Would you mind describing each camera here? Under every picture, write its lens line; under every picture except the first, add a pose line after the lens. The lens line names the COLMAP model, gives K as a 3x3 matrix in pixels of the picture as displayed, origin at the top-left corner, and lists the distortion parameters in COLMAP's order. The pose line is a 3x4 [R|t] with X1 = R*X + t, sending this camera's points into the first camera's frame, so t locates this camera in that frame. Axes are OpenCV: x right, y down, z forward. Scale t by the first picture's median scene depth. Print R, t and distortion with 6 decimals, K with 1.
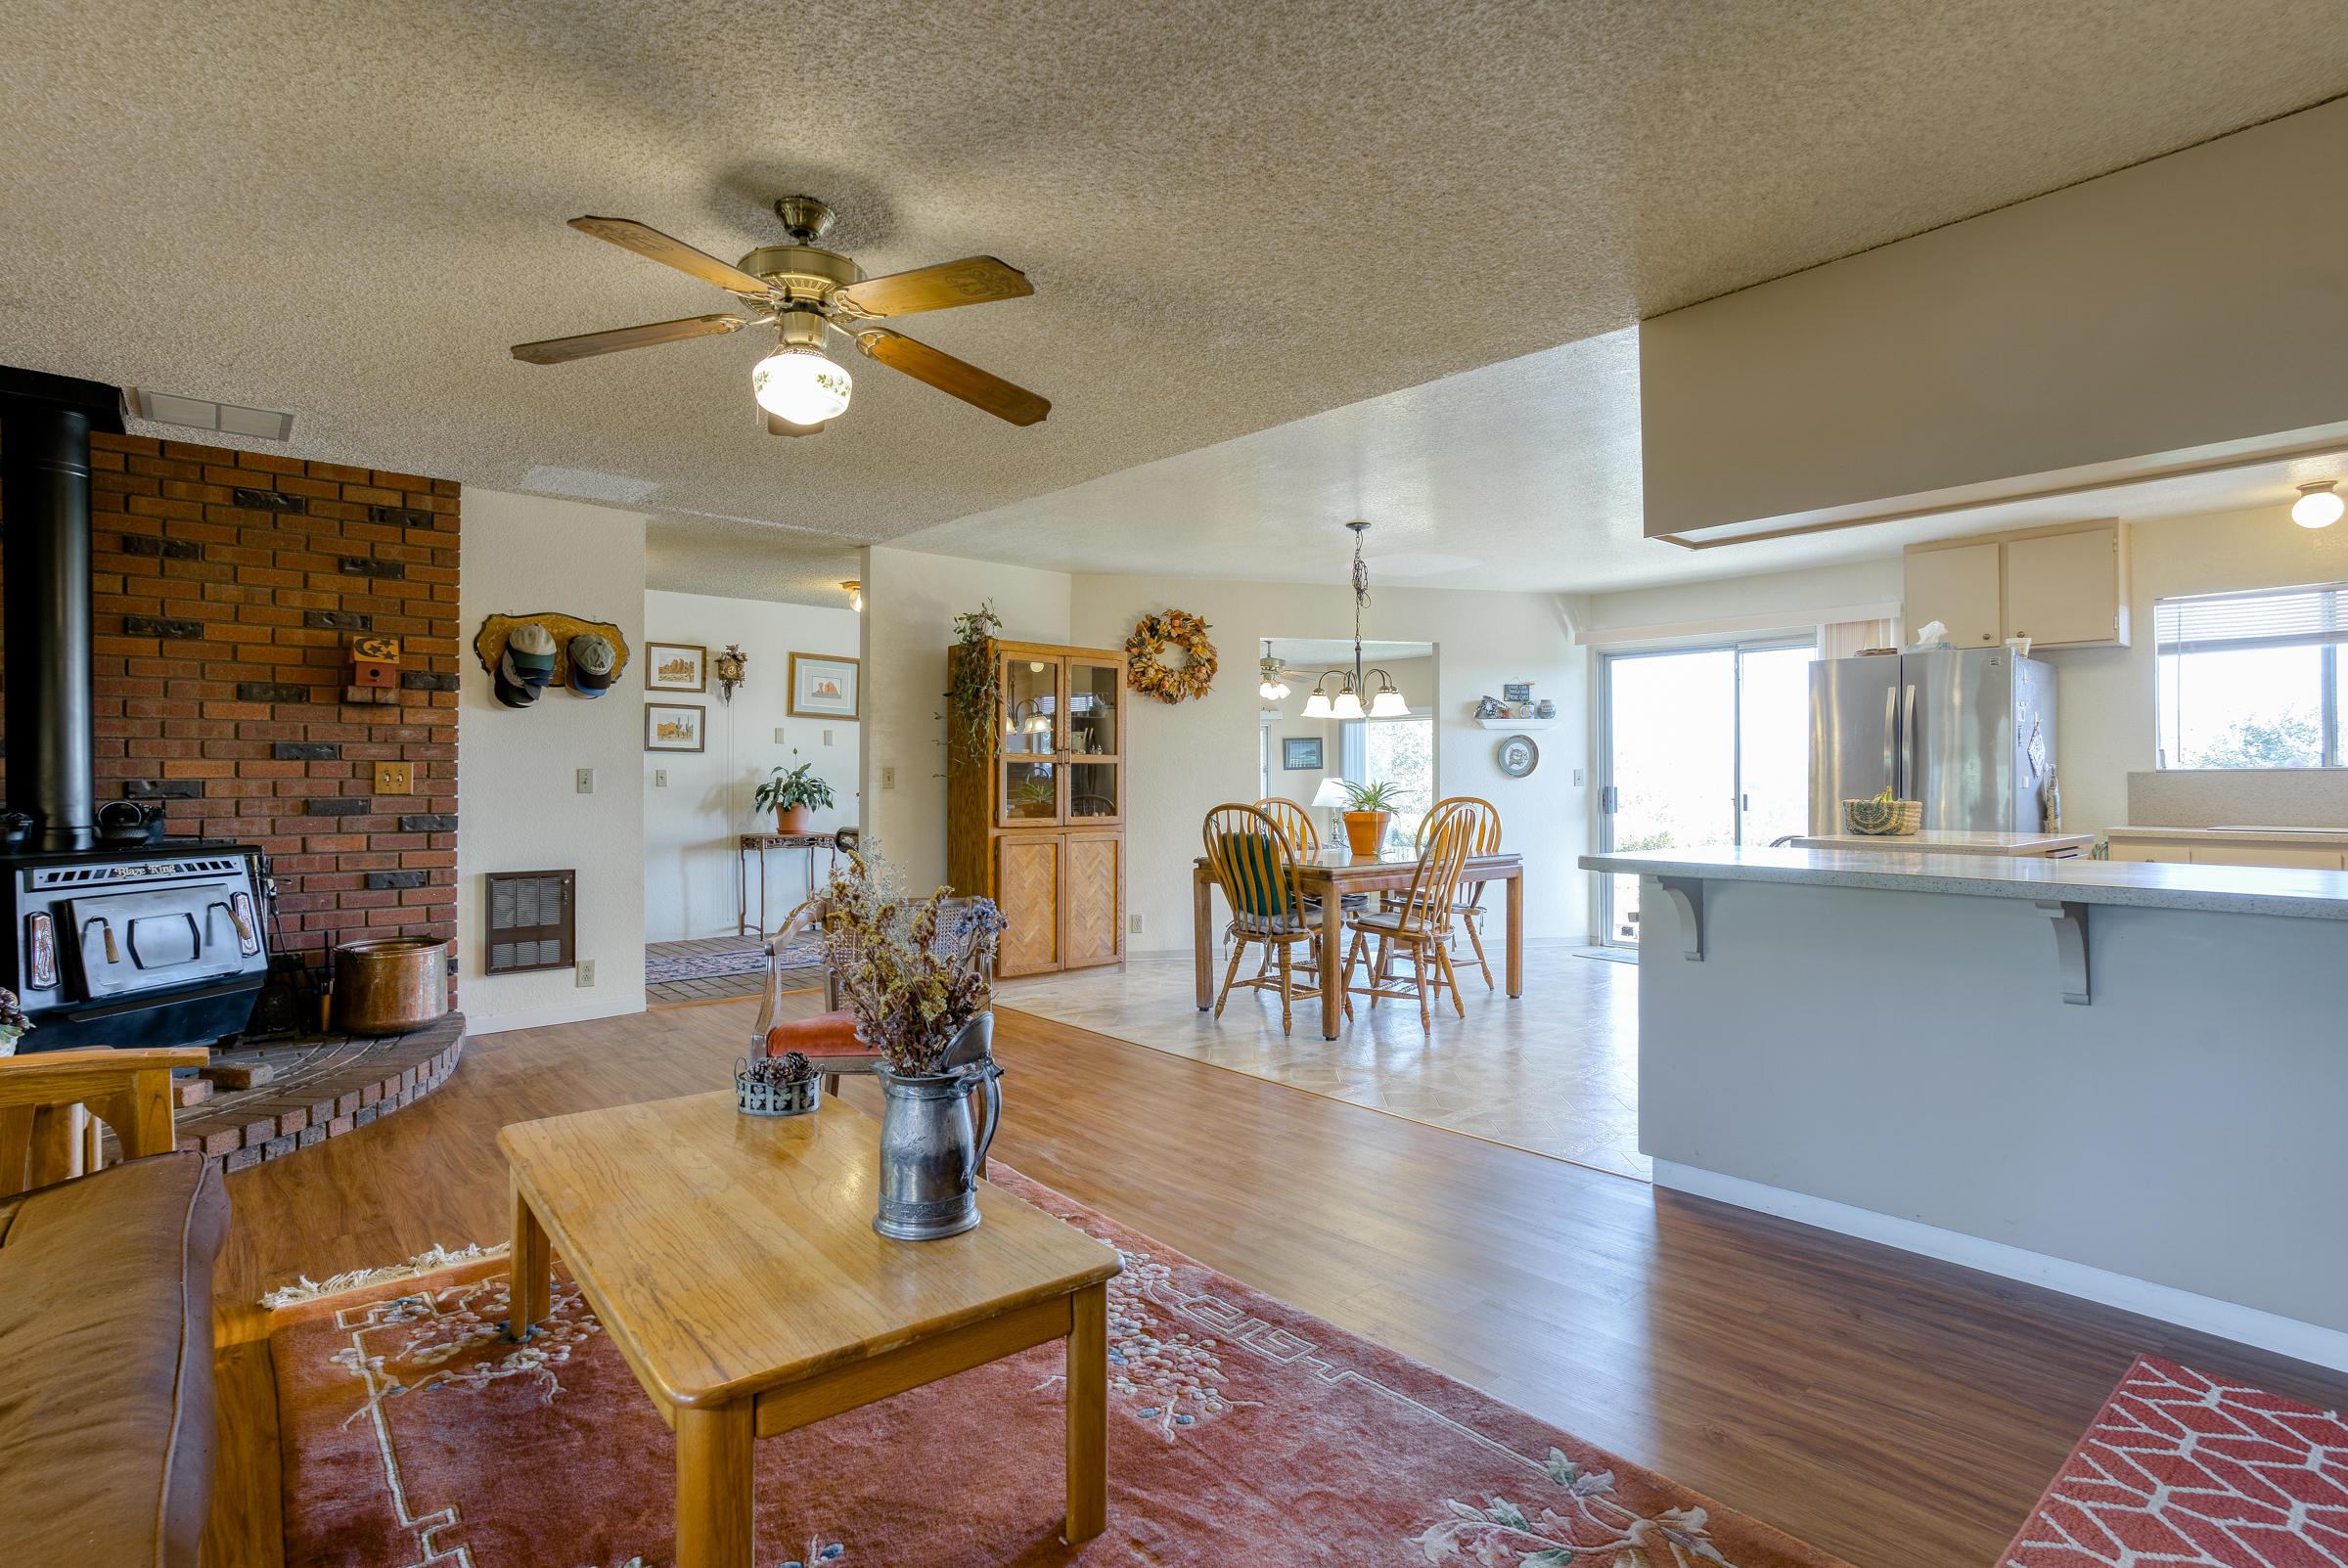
lens RADIAL K [[1154.5, 0, 1160.6], [0, 1154.5, 771.1], [0, 0, 1]] dist [-0.039263, 0.024193]
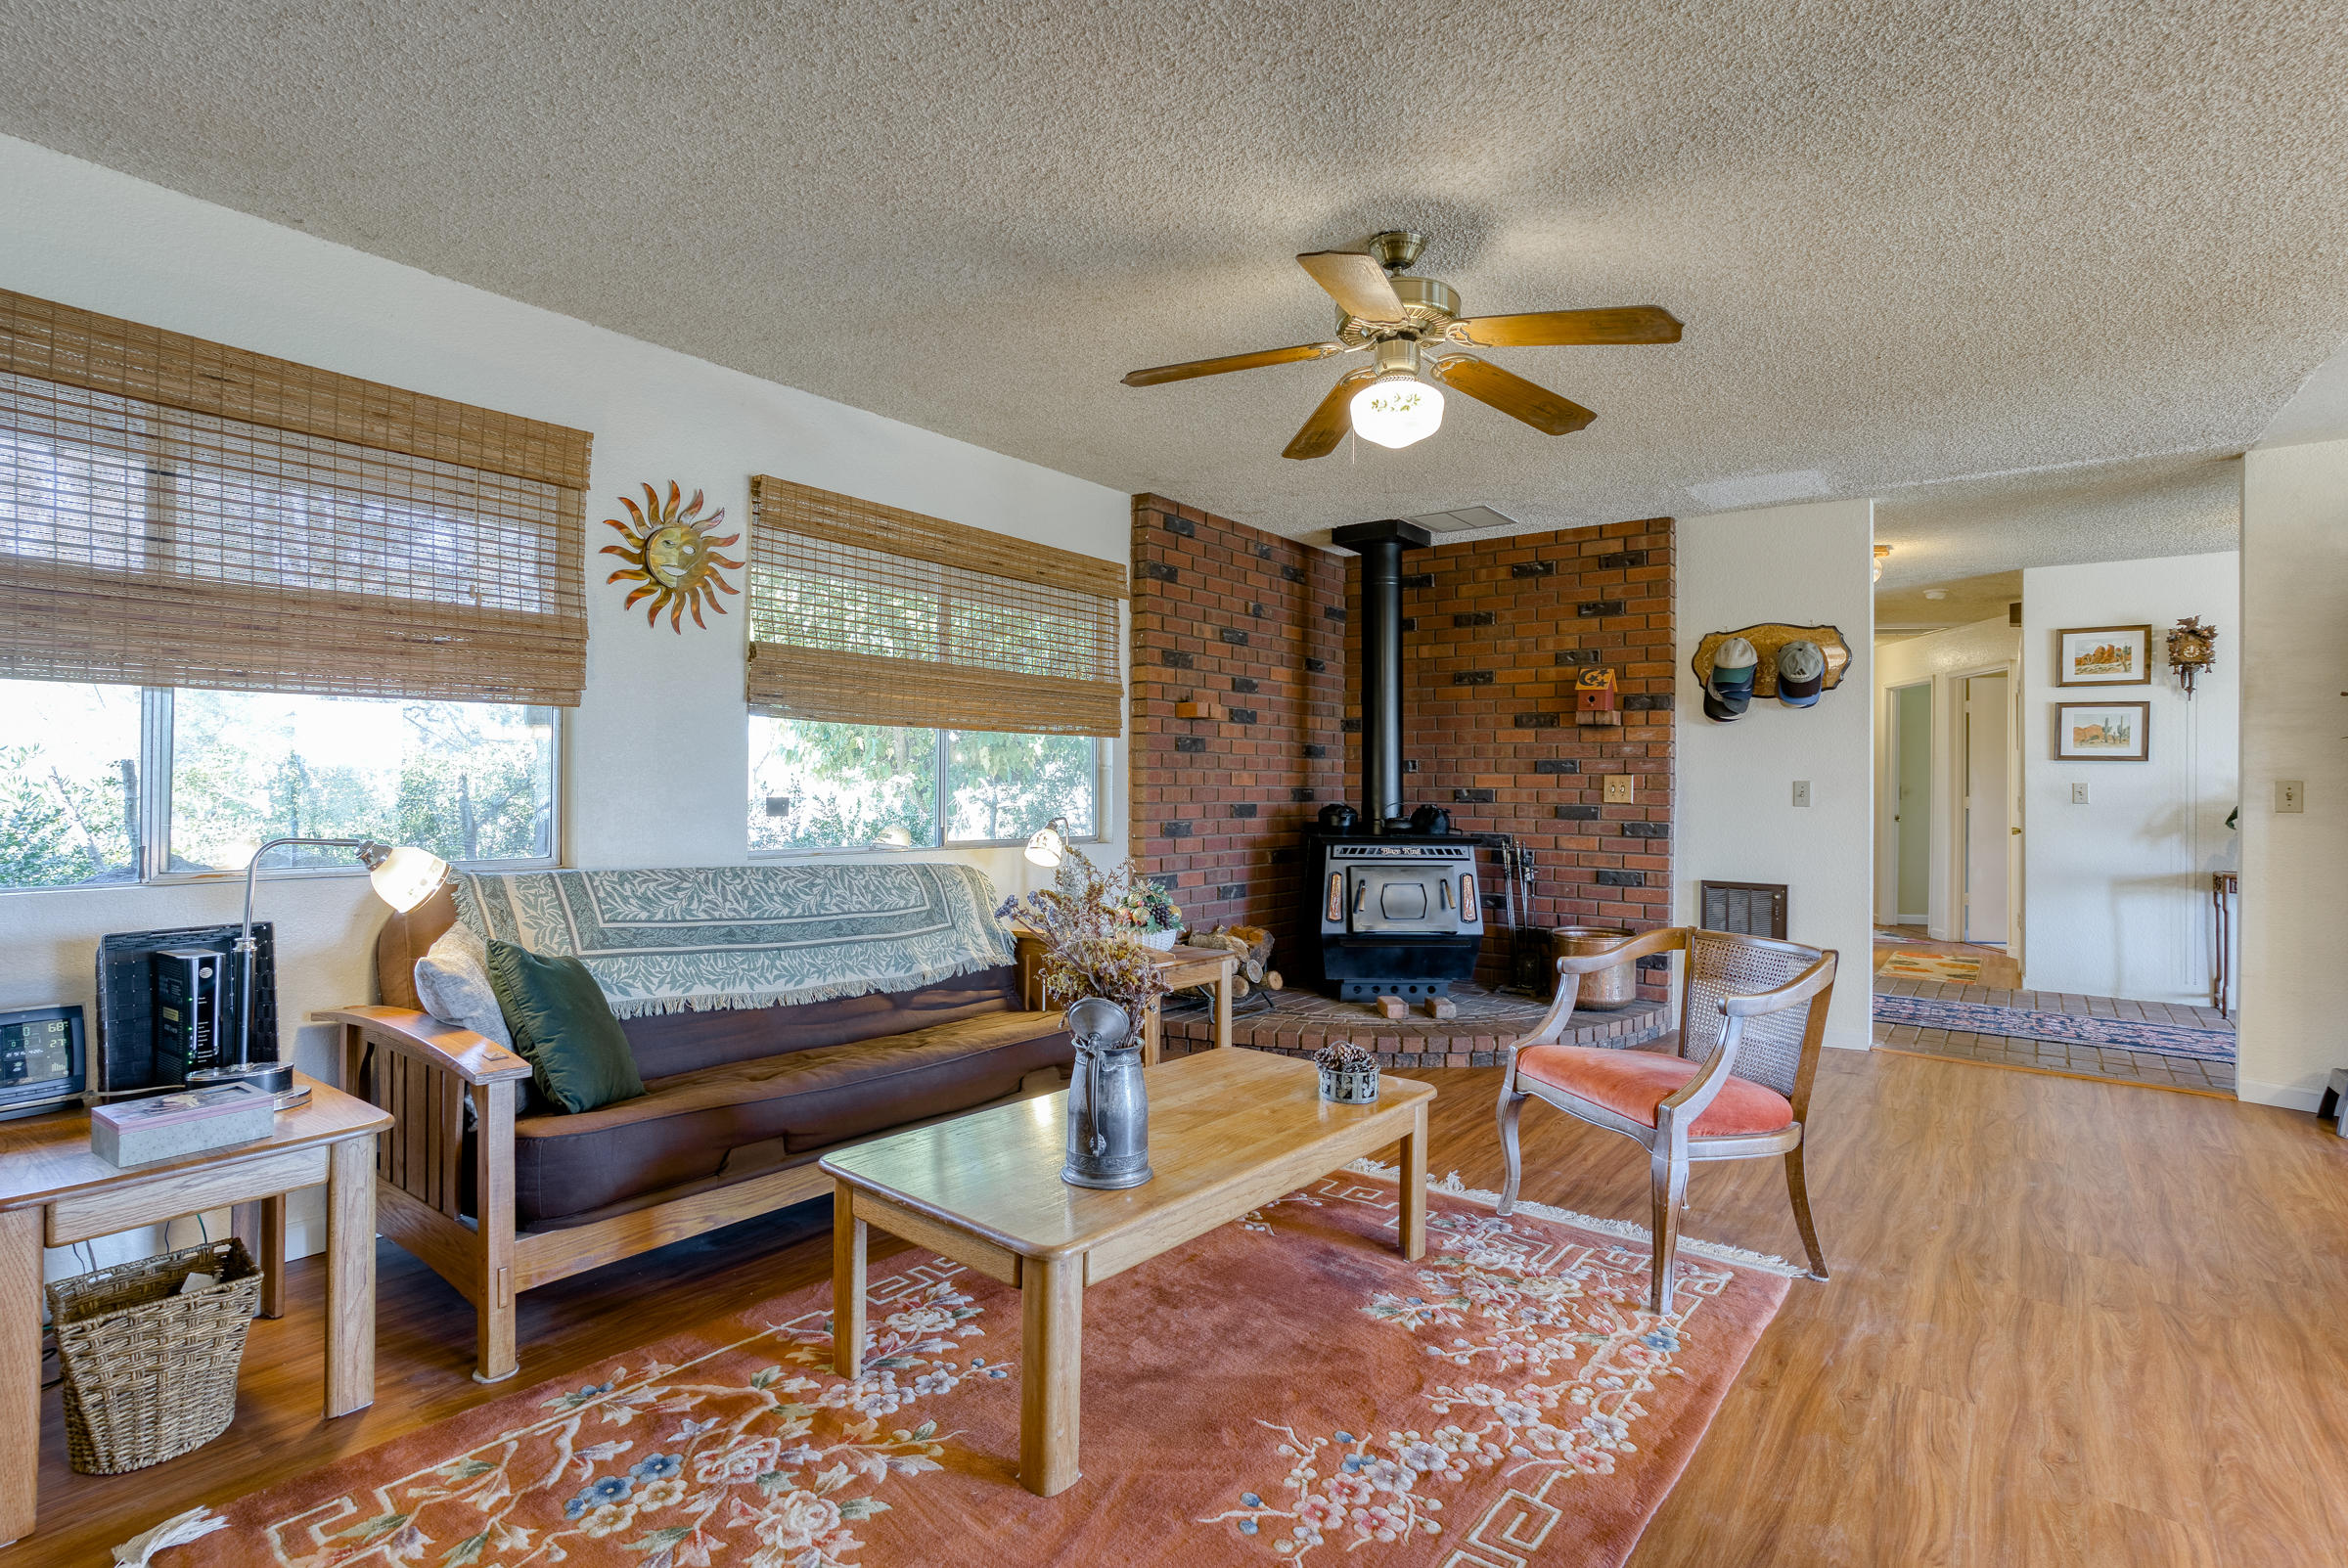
lens RADIAL K [[1154.5, 0, 1166.6], [0, 1154.5, 772.0], [0, 0, 1]] dist [-0.039263, 0.024193]
pose [[0.201031, -0.006481, -0.979563, 0.356043], [-0.004145, 0.999964, -0.007467, -0.000409], [0.979576, 0.005561, 0.200997, 0.314649]]
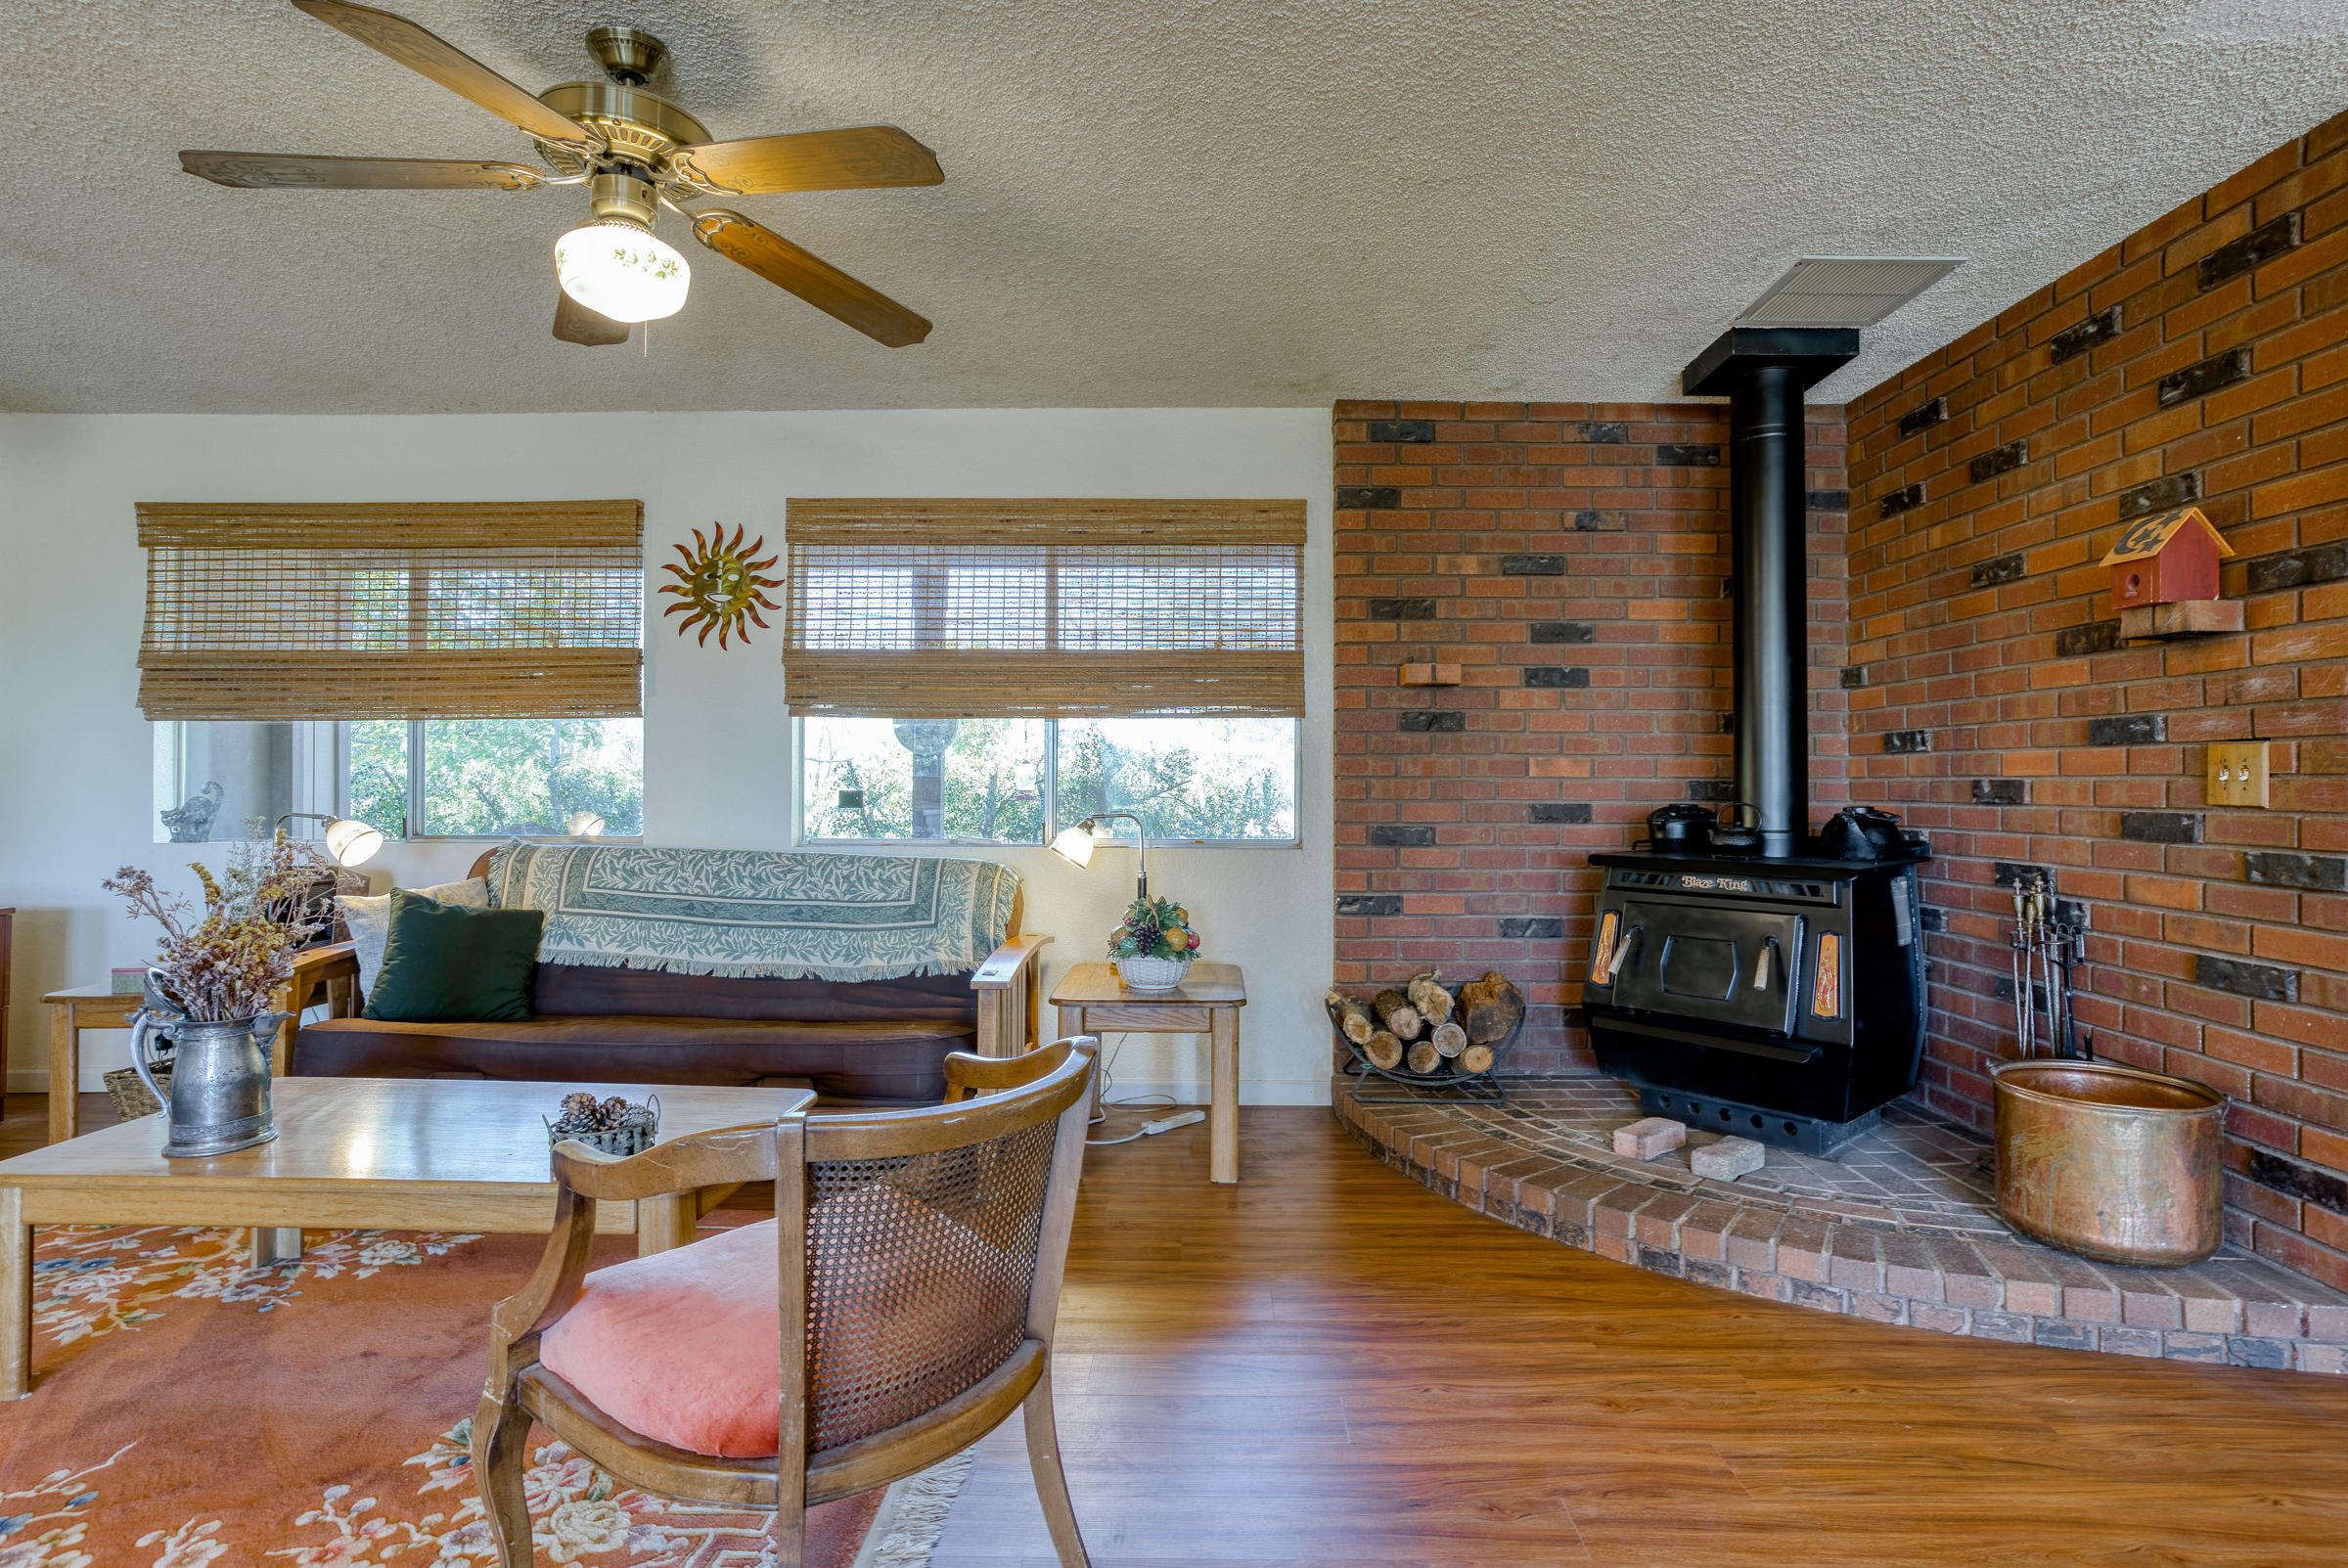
lens RADIAL K [[1154.5, 0, 1178.8], [0, 1154.5, 787.9], [0, 0, 1]] dist [-0.039263, 0.024193]
pose [[-0.654510, 0.003424, -0.756046, 0.019497], [0.003667, 0.999992, 0.001354, 0.009654], [0.756045, -0.001887, -0.654517, 0.947840]]
